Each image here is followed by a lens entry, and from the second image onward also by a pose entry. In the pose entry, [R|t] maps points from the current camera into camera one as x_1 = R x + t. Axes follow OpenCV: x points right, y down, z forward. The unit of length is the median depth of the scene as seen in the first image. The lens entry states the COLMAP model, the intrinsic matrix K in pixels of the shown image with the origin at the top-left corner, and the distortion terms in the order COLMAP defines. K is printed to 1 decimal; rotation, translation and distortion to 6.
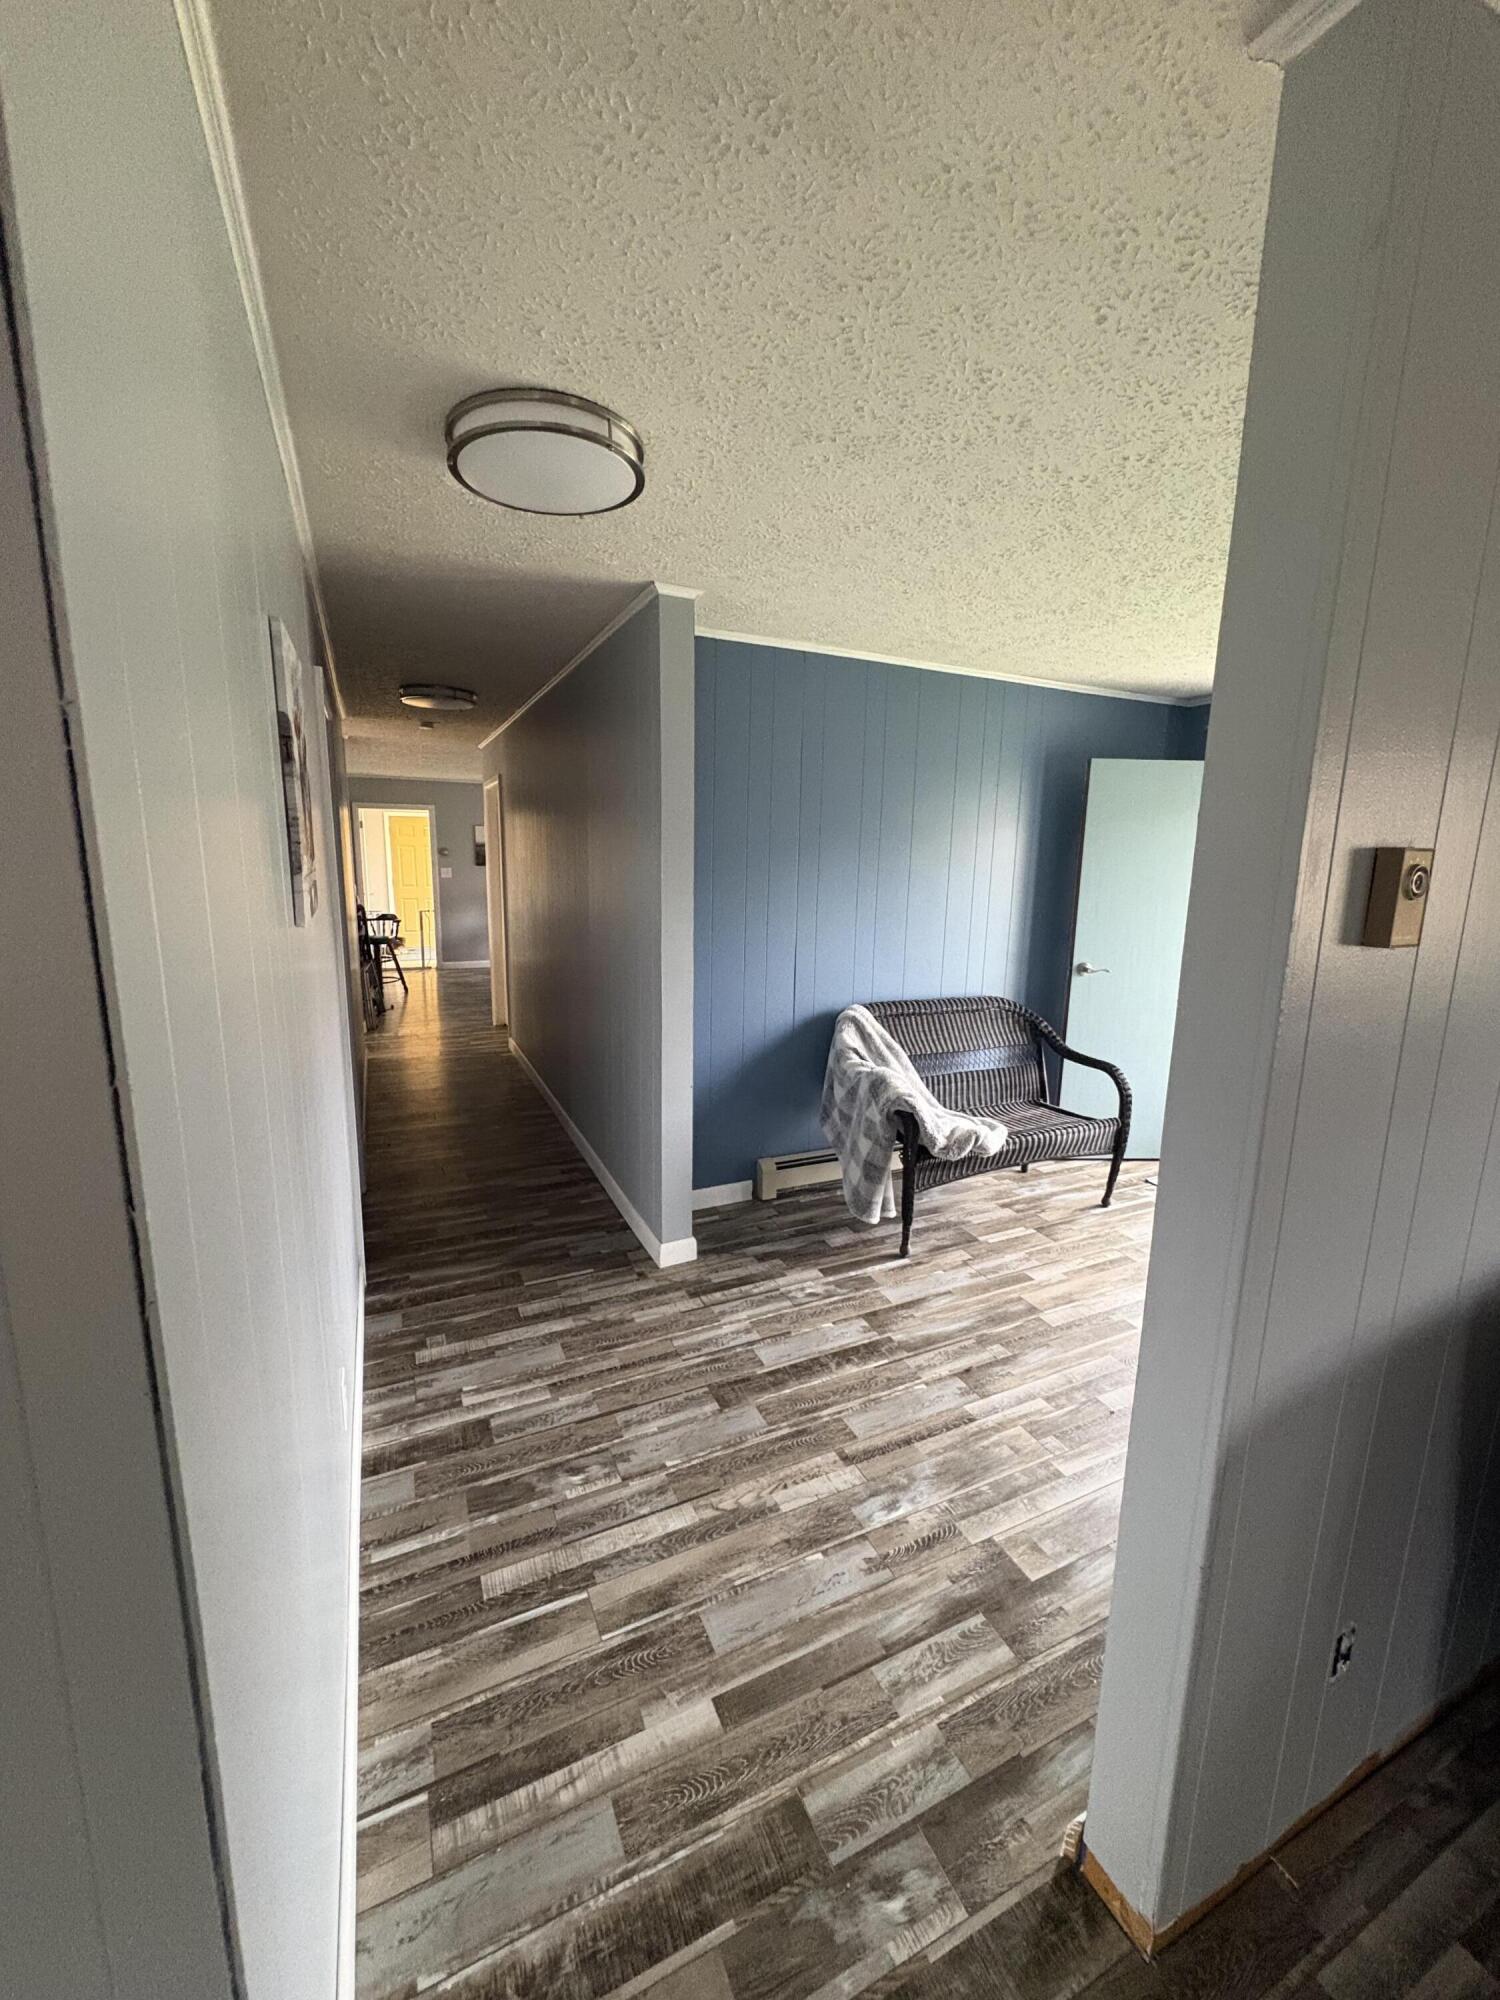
lens RADIAL K [[798.9, 0, 751.7], [0, 798.9, 995.9], [0, 0, 1]] dist [0.001641, 0.000353]
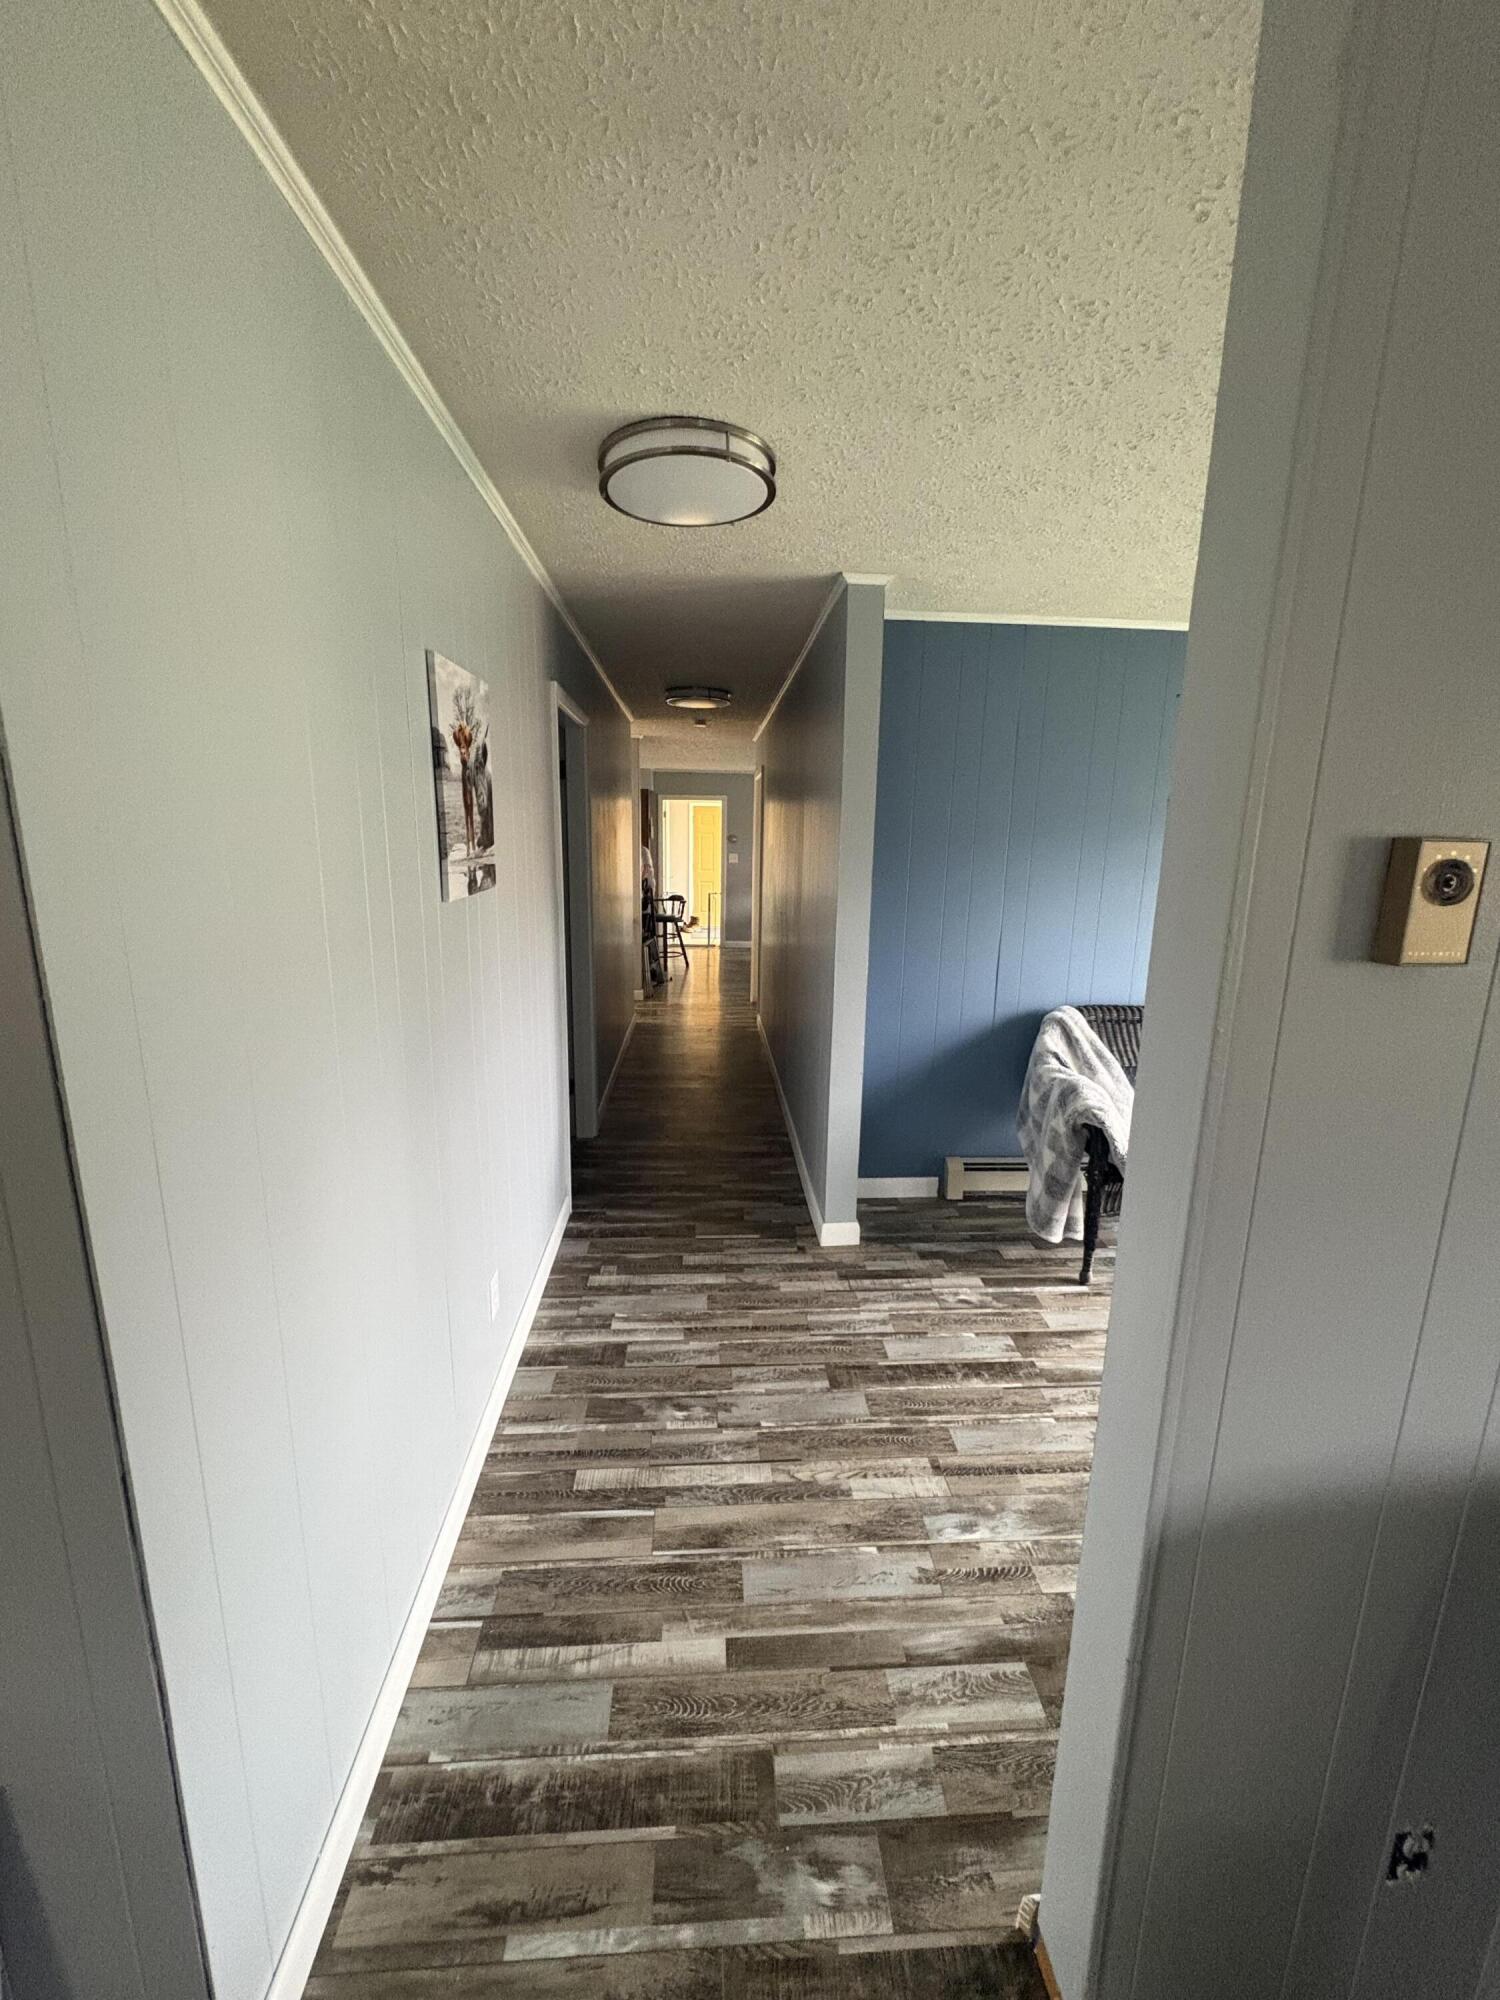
lens RADIAL K [[798.9, 0, 751.7], [0, 798.9, 995.9], [0, 0, 1]] dist [0.001641, 0.000353]
pose [[0.928792, 0.070889, -0.363758, 0.224116], [-0.064999, 0.997480, 0.028427, -0.005479], [0.364857, -0.002759, 0.931060, 0.016823]]
